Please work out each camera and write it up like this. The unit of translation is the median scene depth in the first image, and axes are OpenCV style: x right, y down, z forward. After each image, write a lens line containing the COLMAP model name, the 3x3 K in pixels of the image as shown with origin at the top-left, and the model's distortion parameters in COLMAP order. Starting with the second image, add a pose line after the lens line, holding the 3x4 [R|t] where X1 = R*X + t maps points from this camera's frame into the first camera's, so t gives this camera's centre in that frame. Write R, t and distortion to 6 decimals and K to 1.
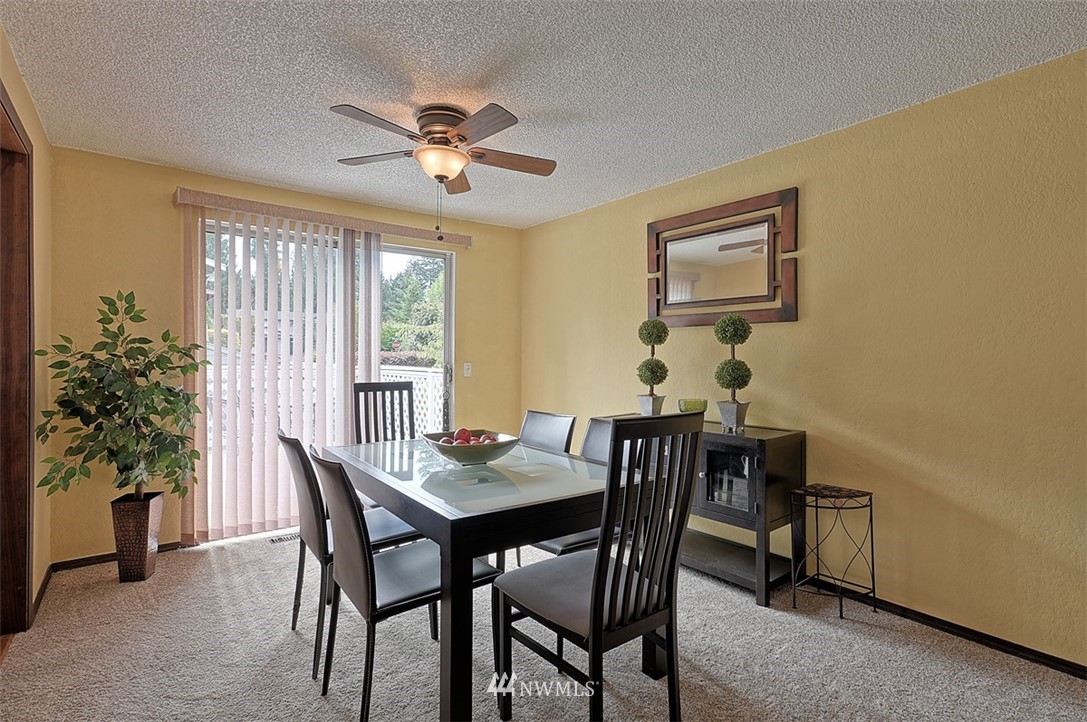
lens RADIAL K [[534.0, 0, 543.5], [0, 534.0, 361.0], [0, 0, 1]] dist [-0.082146, 0.078897]
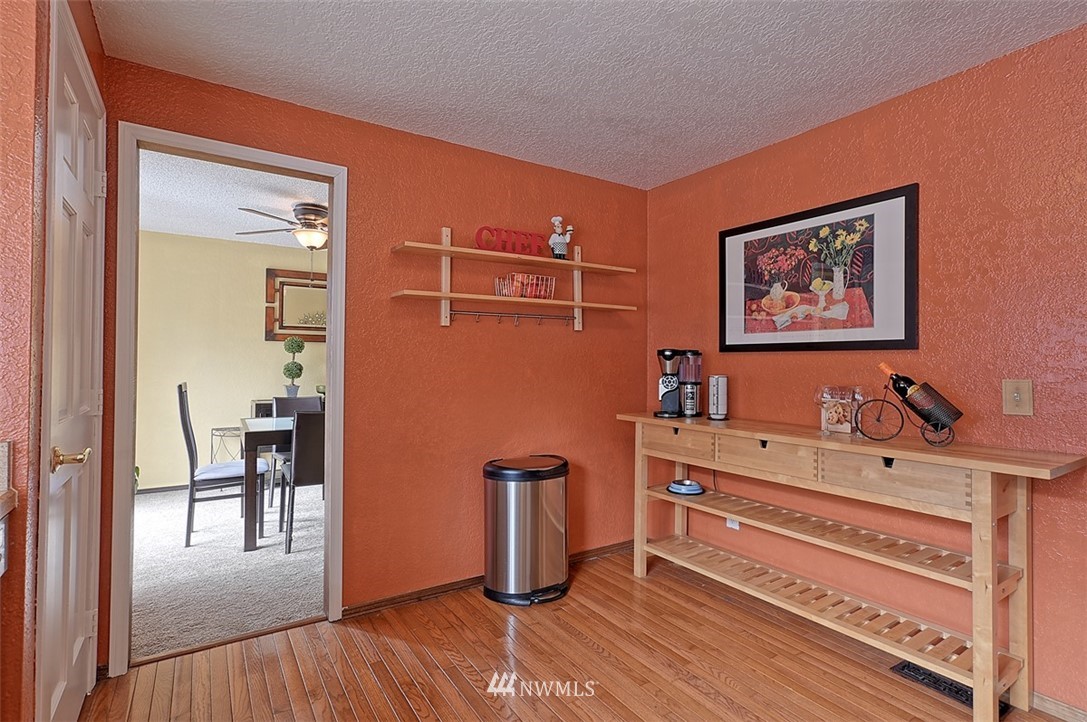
lens RADIAL K [[534.0, 0, 543.5], [0, 534.0, 361.0], [0, 0, 1]] dist [-0.082146, 0.078897]
pose [[0.075298, 0.006367, 0.997141, -1.289686], [-0.002582, 0.999978, -0.006190, 0.000525], [-0.997158, -0.002109, 0.075313, 0.145418]]
